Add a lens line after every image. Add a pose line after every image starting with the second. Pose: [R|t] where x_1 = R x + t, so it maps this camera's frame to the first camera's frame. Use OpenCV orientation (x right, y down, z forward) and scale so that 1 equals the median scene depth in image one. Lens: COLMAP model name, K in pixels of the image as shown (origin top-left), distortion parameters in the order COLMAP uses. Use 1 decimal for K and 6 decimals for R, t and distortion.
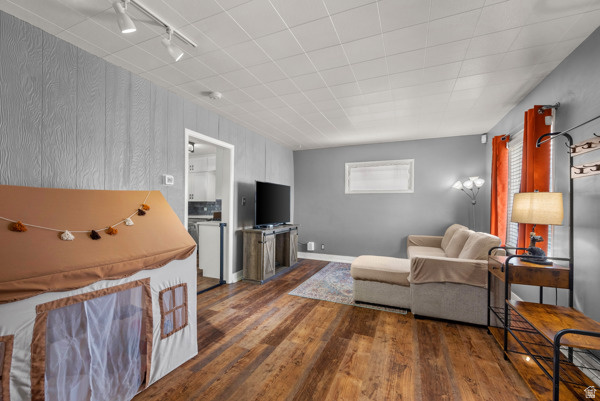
lens RADIAL K [[245.5, 0, 301.8], [0, 245.5, 206.7], [0, 0, 1]] dist [0.000347, 0.000072]
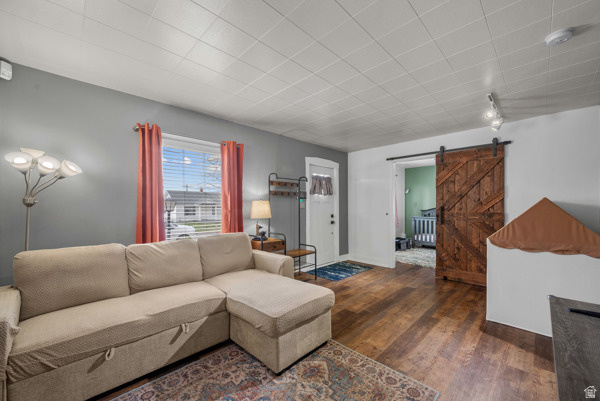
lens RADIAL K [[245.5, 0, 301.8], [0, 245.5, 206.7], [0, 0, 1]] dist [0.000347, 0.000072]
pose [[-0.934290, -0.006511, 0.356455, 0.038833], [-0.003799, 0.999958, 0.008308, -0.024766], [-0.356494, 0.006408, -0.934276, 2.158927]]
